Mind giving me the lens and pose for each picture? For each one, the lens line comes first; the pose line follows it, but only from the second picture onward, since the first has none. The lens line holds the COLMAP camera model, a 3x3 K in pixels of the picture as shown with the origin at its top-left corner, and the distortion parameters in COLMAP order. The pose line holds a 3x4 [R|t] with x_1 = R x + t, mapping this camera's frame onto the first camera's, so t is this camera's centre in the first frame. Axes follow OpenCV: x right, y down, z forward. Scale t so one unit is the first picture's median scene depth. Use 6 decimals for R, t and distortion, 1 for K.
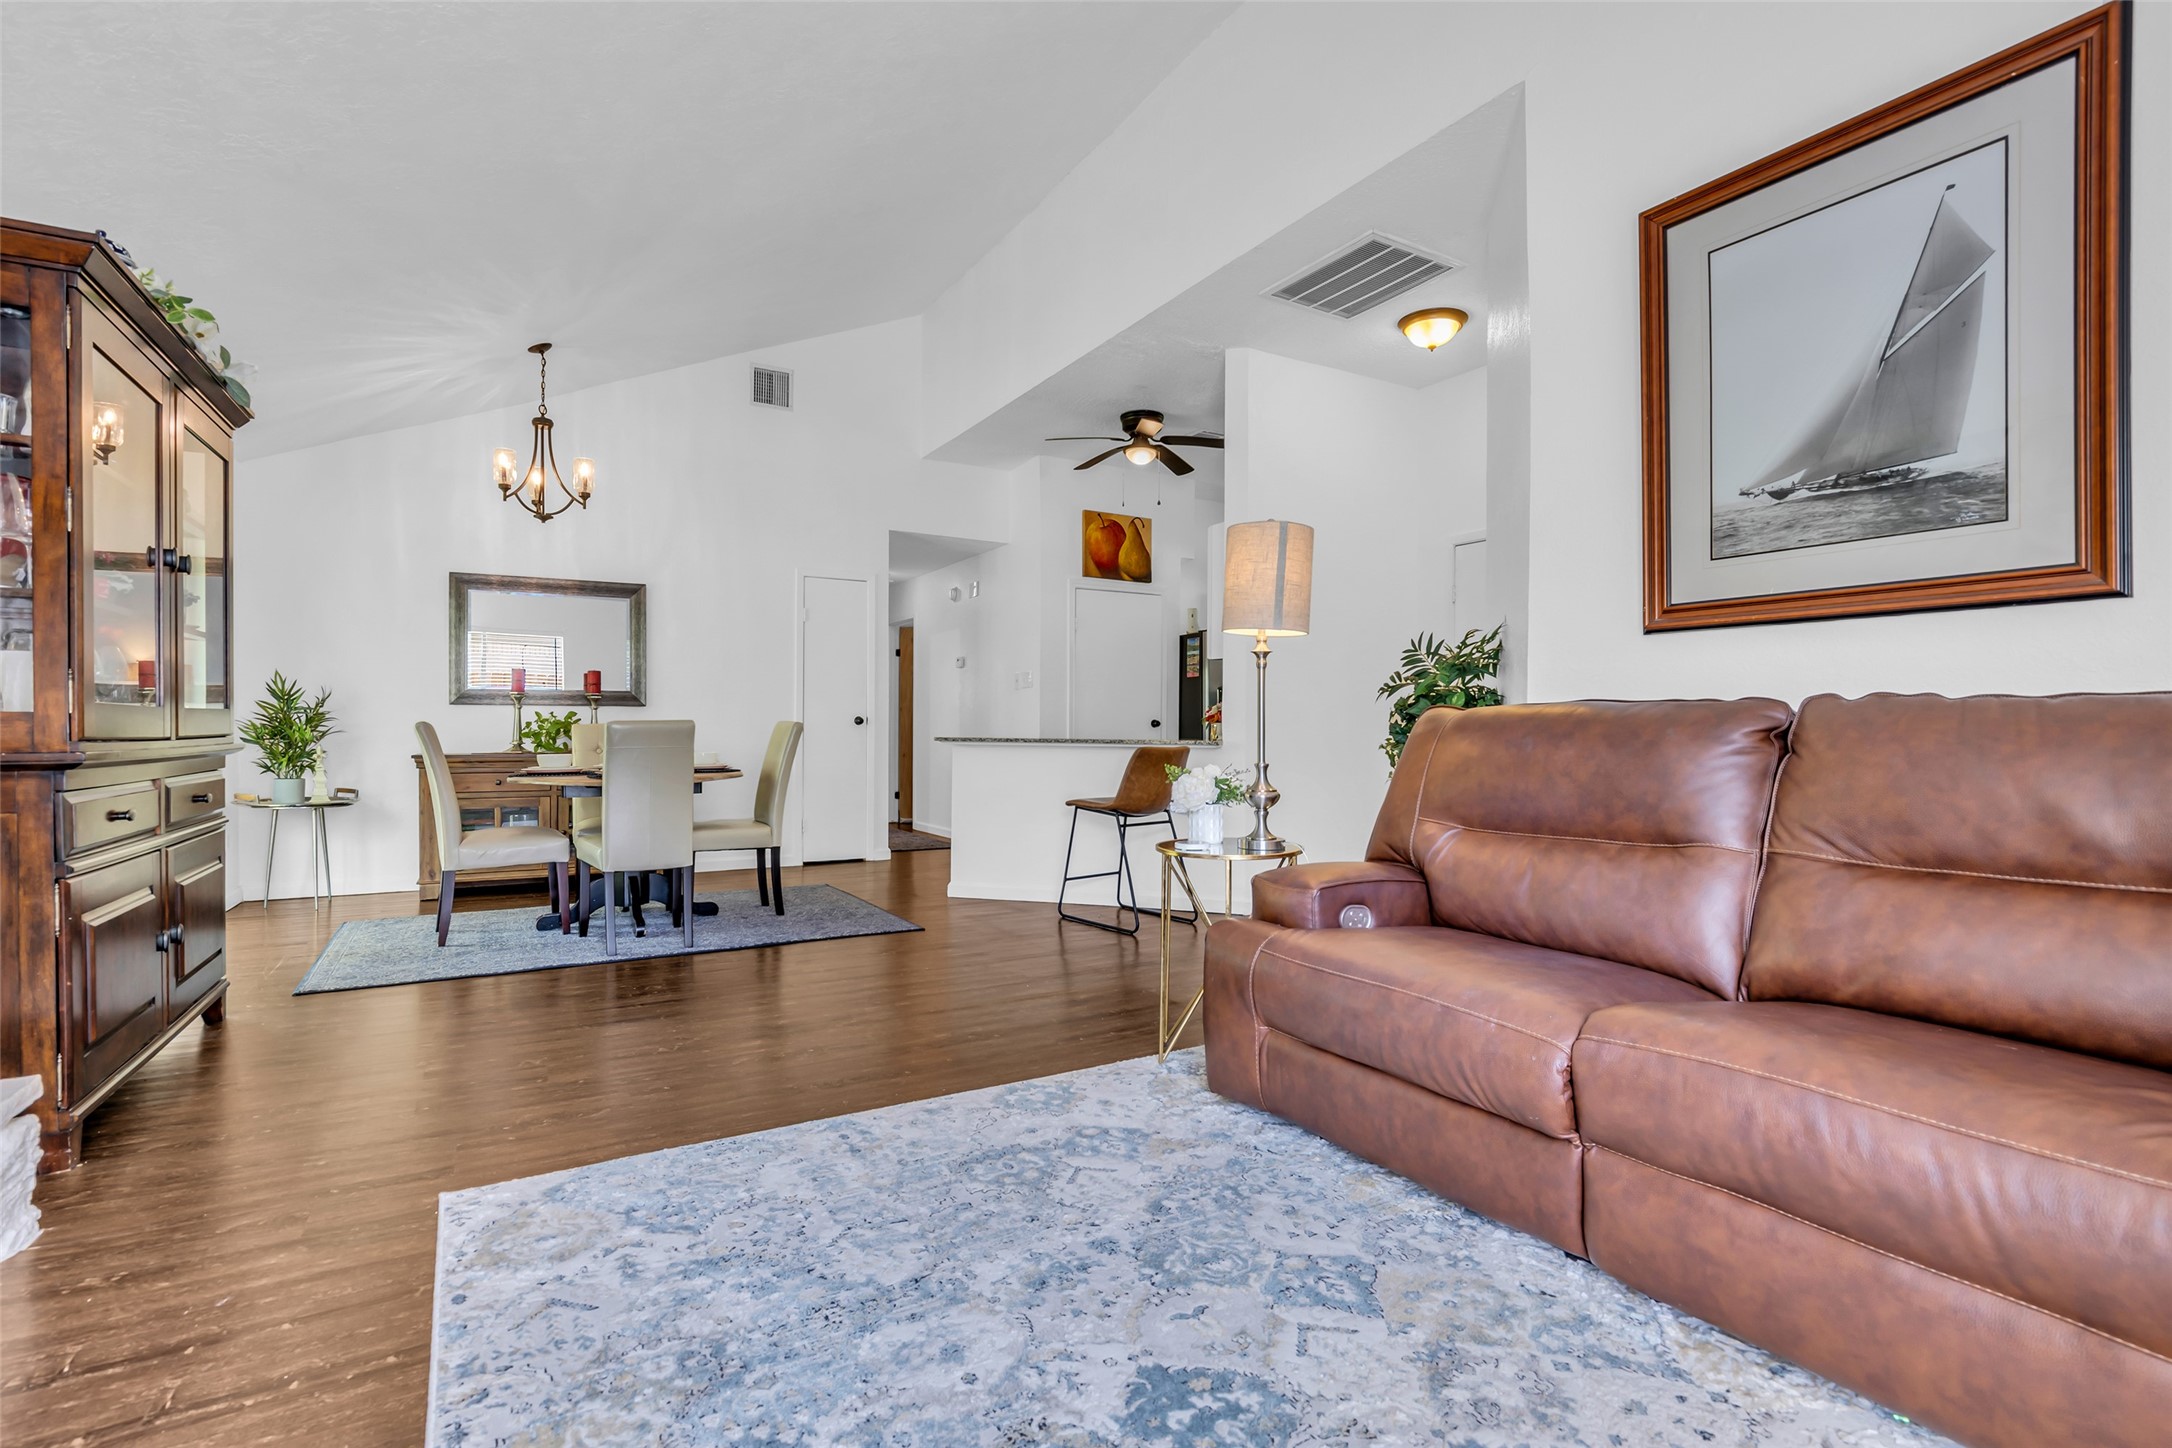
lens RADIAL K [[995.6, 0, 1080.0], [0, 995.6, 729.4], [0, 0, 1]] dist [-0.011763, 0.000426]
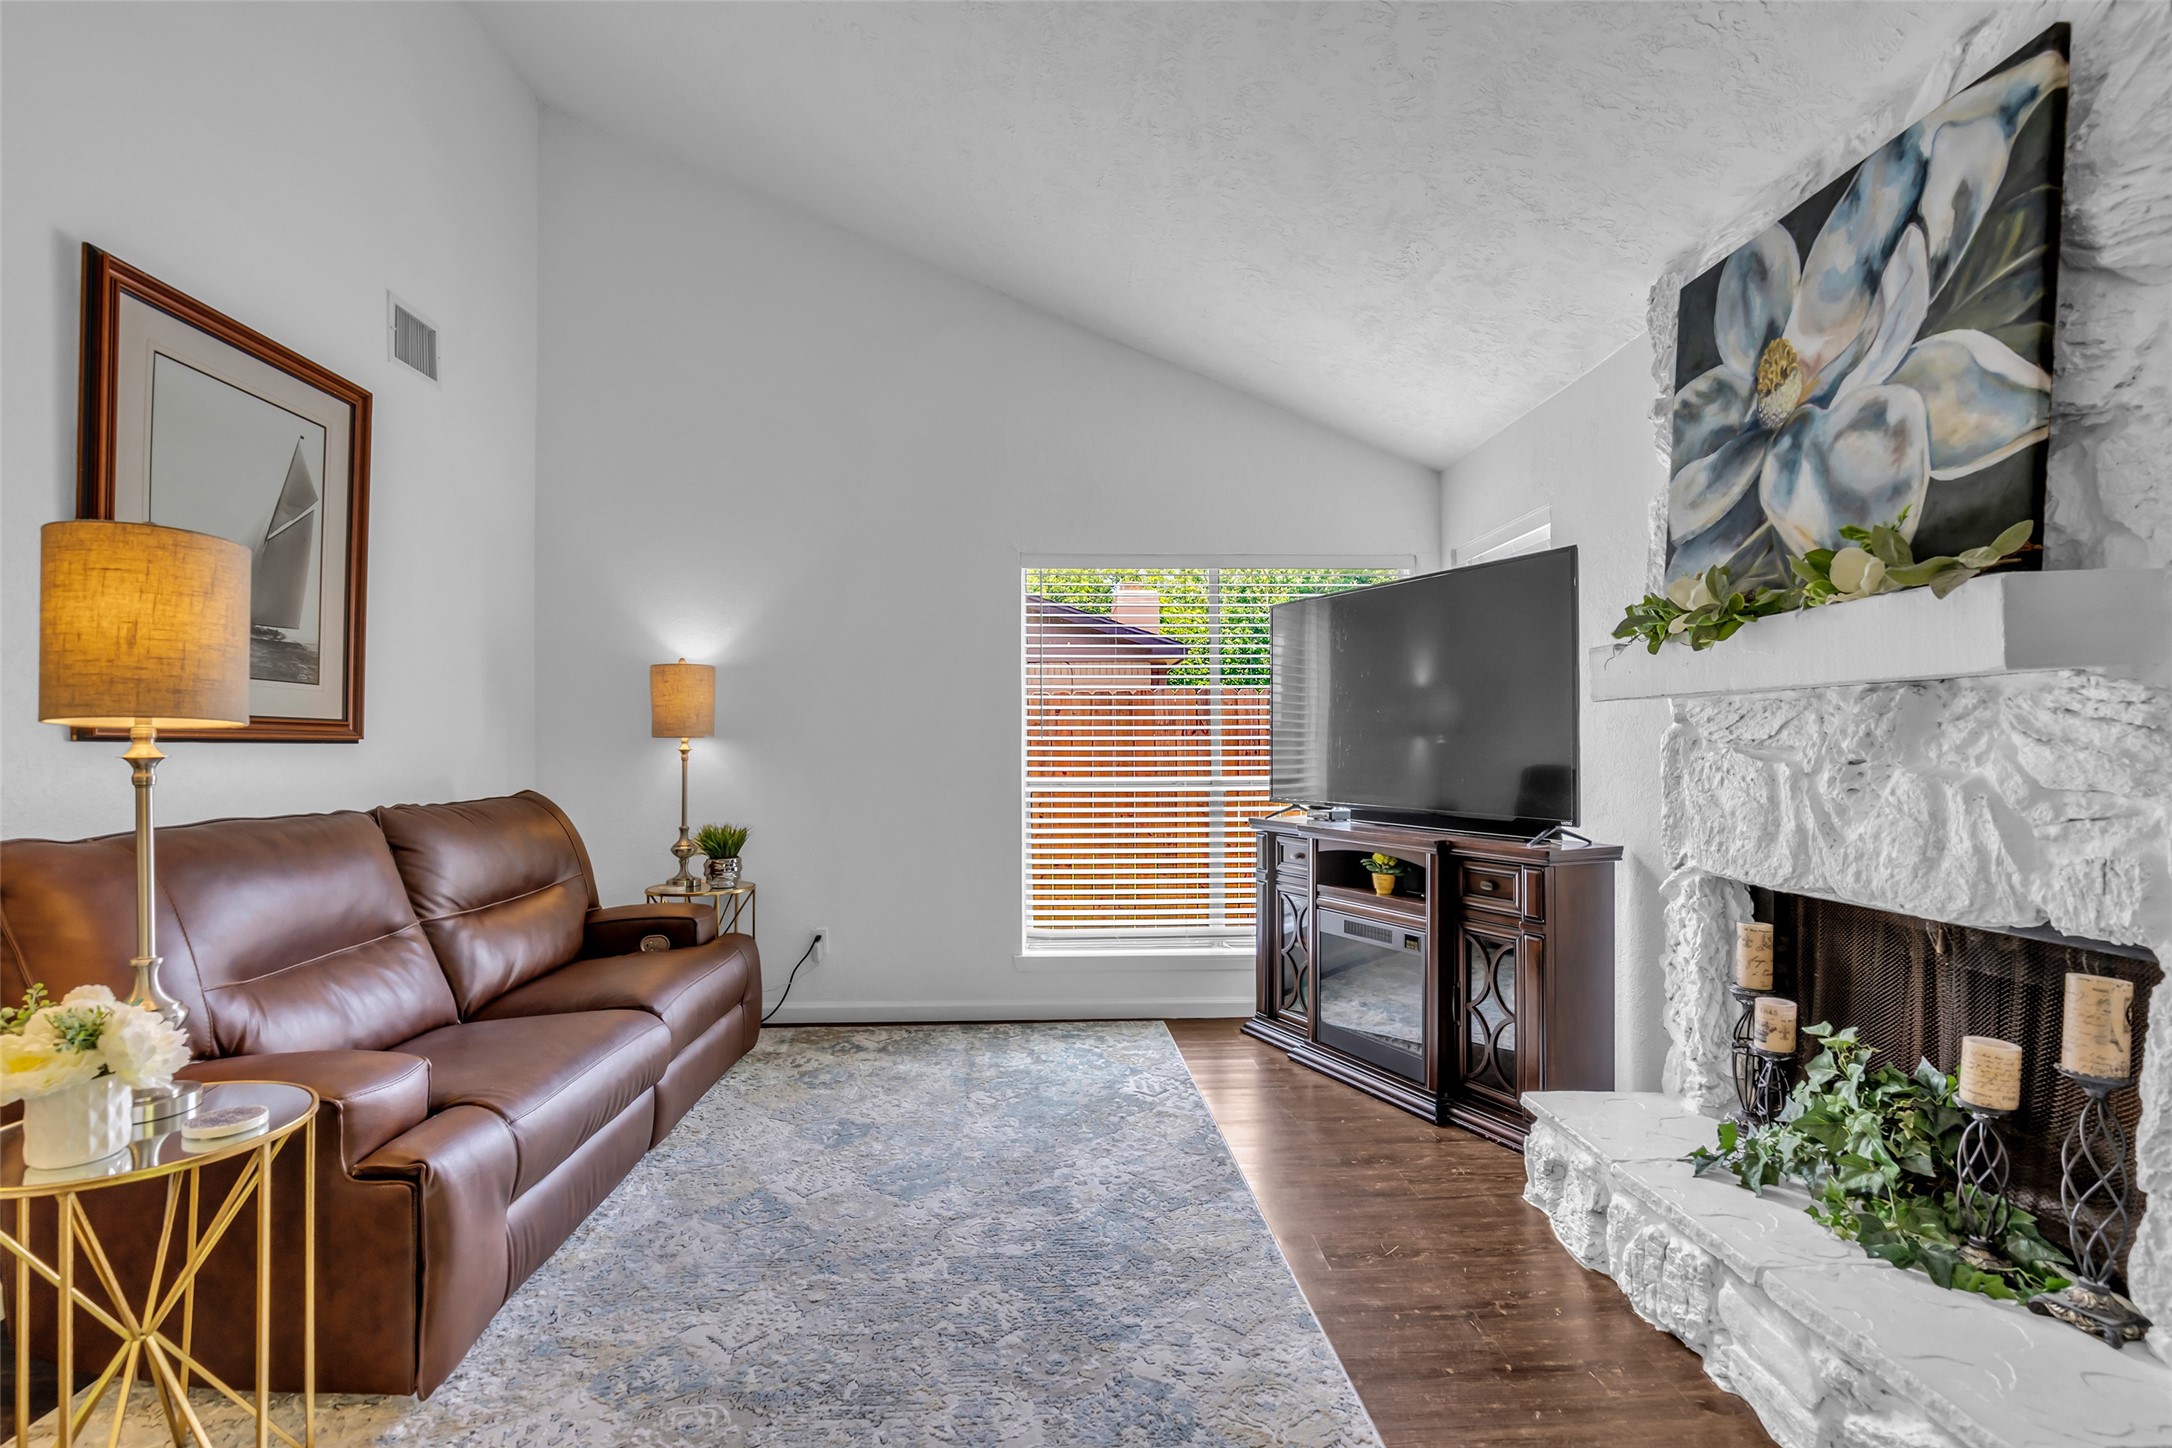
lens RADIAL K [[1008.9, 0, 1082.7], [0, 1008.9, 737.4], [0, 0, 1]] dist [-0.020532, 0.008632]
pose [[-0.884774, 0.005034, 0.465994, -0.303692], [-0.000043, 0.999941, -0.010883, -0.046097], [-0.466021, -0.009649, -0.884721, 0.706280]]
